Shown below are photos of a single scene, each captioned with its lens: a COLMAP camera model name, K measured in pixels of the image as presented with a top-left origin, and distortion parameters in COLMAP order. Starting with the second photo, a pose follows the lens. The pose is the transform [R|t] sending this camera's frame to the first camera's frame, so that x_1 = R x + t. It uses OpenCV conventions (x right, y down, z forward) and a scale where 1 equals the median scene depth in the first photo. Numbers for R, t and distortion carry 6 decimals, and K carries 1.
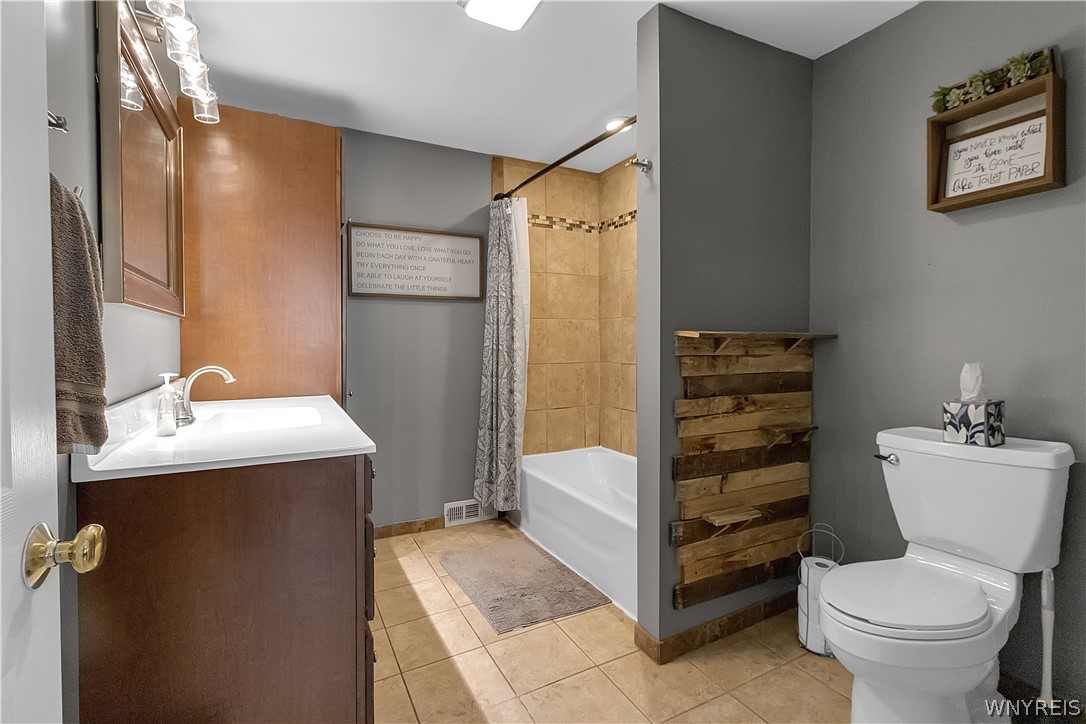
lens RADIAL K [[497.6, 0, 543.2], [0, 497.6, 352.7], [0, 0, 1]] dist [0.006168, 0.000808]
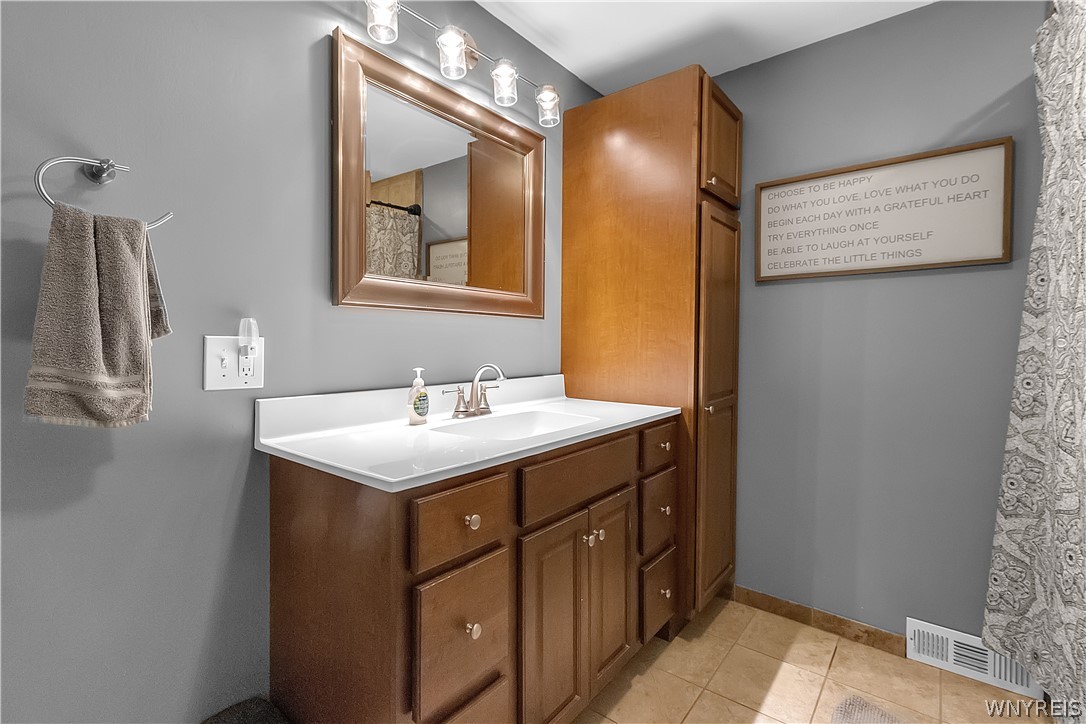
lens RADIAL K [[497.6, 0, 551.0], [0, 497.6, 348.1], [0, 0, 1]] dist [0.006168, 0.000808]
pose [[0.407861, 0.015358, -0.912915, 0.179532], [-0.026141, 0.999645, 0.005139, -0.007611], [0.912670, 0.021769, 0.408117, 0.398034]]
